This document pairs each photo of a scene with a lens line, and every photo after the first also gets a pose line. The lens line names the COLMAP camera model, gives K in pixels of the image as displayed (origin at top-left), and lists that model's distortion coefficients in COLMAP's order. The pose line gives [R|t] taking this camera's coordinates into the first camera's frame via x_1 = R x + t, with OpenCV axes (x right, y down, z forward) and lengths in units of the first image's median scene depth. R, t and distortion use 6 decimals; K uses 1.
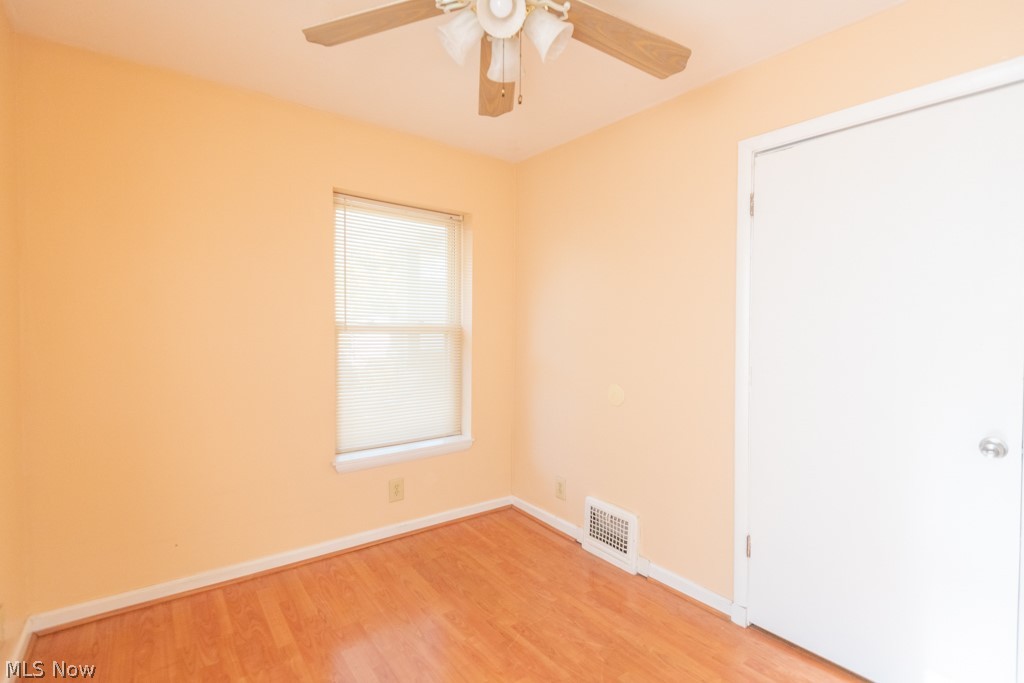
lens RADIAL K [[474.3, 0, 518.0], [0, 474.3, 337.7], [0, 0, 1]] dist [0.034195, -0.017728]
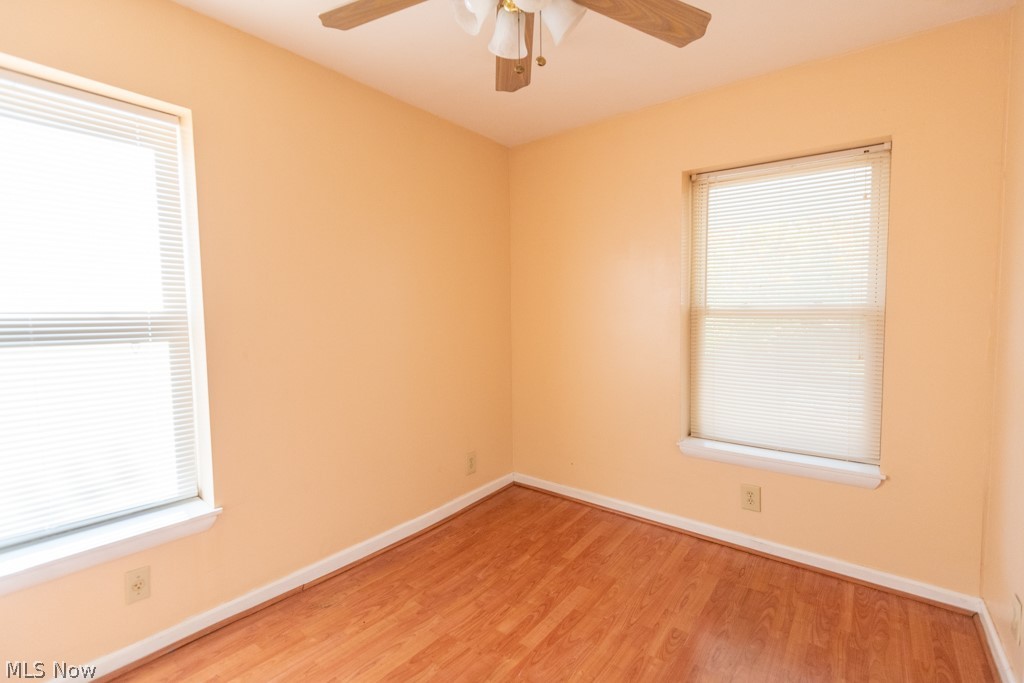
lens RADIAL K [[474.3, 0, 518.0], [0, 474.3, 337.7], [0, 0, 1]] dist [0.034195, -0.017728]
pose [[0.270044, 0.043854, -0.961849, 0.500905], [-0.019887, 0.999003, 0.039964, 0.003127], [0.962643, 0.008336, 0.270647, 0.387569]]
